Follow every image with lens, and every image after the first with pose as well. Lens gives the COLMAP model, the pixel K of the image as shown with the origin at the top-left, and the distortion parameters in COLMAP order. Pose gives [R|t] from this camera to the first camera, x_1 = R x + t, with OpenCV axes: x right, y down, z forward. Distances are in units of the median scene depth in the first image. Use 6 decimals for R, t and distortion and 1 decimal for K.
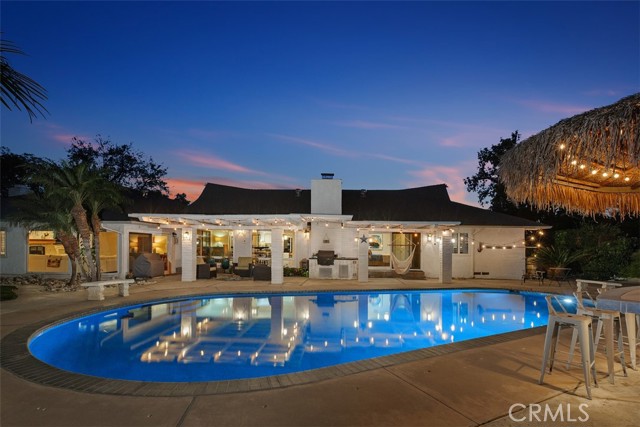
lens RADIAL K [[300.2, 0, 320.6], [0, 300.2, 225.0], [0, 0, 1]] dist [-0.000005, -0.000004]
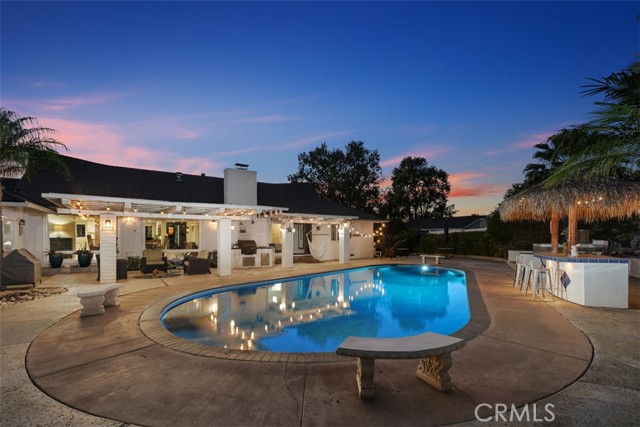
lens RADIAL K [[295.3, 0, 320.0], [0, 295.3, 213.5], [0, 0, 1]] dist [0.001547, 0.000268]
pose [[0.799486, 0.033919, 0.599727, -0.379096], [-0.034512, 0.999349, -0.010513, -0.003575], [-0.599693, -0.012293, 0.800136, 0.045690]]
